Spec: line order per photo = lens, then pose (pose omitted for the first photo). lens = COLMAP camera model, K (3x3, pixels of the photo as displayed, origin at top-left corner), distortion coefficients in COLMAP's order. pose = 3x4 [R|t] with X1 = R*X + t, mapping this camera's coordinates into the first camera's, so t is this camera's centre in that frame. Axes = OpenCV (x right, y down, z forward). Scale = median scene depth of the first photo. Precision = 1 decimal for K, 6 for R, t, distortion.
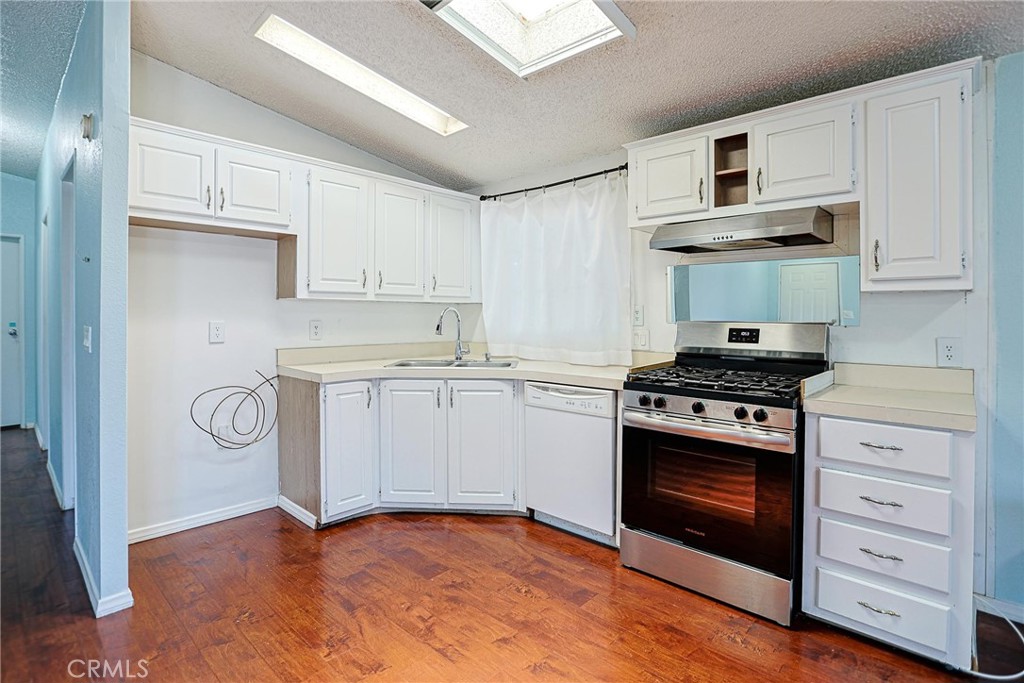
lens RADIAL K [[534.0, 0, 512.8], [0, 534.0, 312.3], [0, 0, 1]] dist [-0.020081, -0.000160]
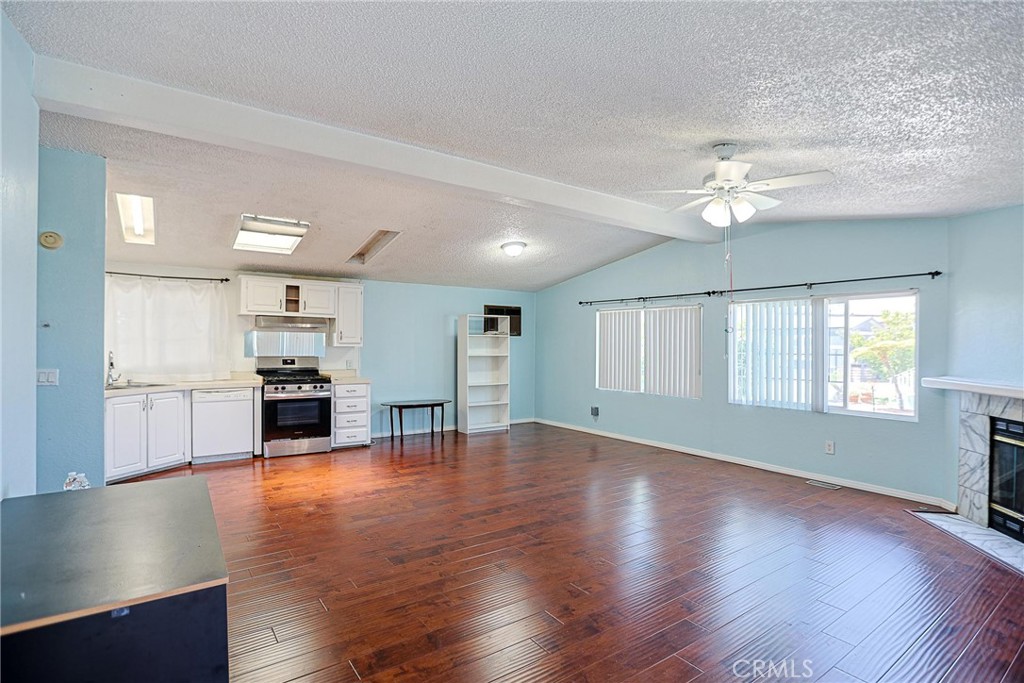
lens RADIAL K [[497.8, 0, 507.1], [0, 497.8, 345.9], [0, 0, 1]] dist [-0.052237, 0.017822]
pose [[0.214997, 0.002594, 0.976611, -1.852599], [-0.003451, 0.999992, -0.001897, -0.036405], [-0.976609, -0.002963, 0.215004, -0.587414]]
